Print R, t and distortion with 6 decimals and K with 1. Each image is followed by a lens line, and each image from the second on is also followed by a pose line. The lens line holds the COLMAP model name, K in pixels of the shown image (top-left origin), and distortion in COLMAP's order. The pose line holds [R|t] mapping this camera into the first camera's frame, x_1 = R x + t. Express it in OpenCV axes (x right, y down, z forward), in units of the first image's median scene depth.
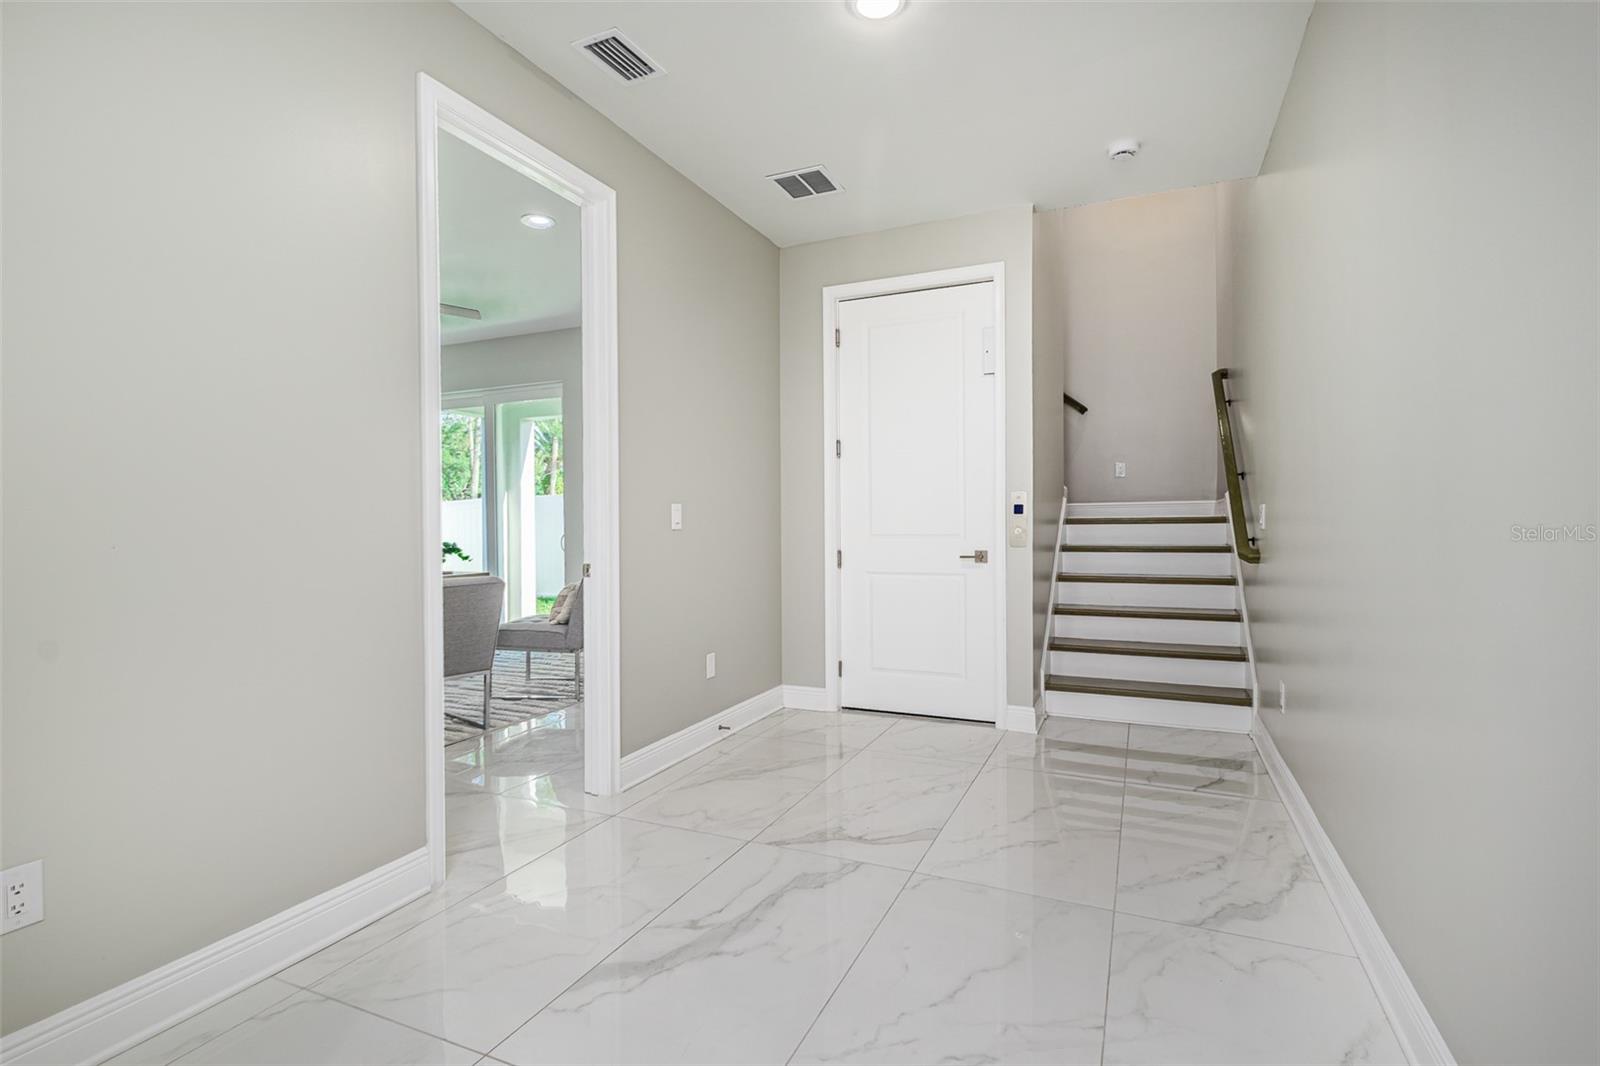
lens RADIAL K [[771.4, 0, 802.9], [0, 771.4, 521.7], [0, 0, 1]] dist [0.012654, 0.000260]
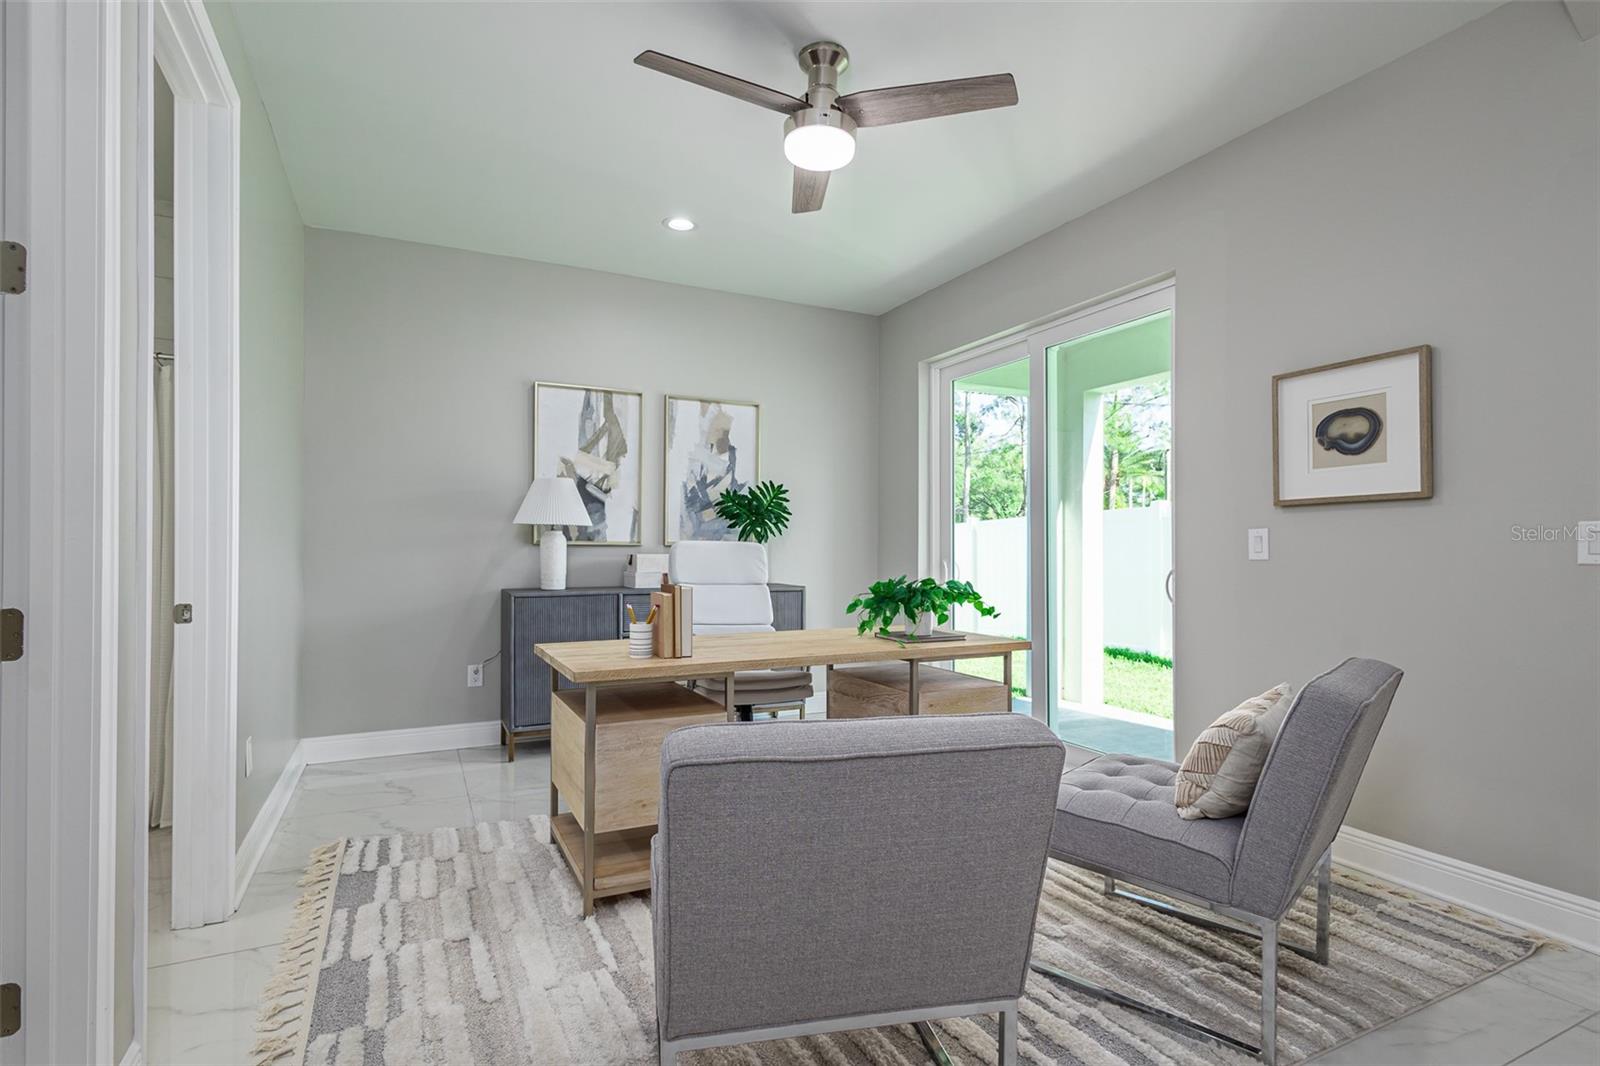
lens RADIAL K [[771.4, 0, 803.0], [0, 771.4, 534.8], [0, 0, 1]] dist [0.012654, 0.000260]
pose [[0.770554, -0.007639, -0.637329, -0.169555], [-0.004334, 0.999842, -0.017224, 0.003374], [0.637360, 0.016035, 0.770399, 0.442124]]
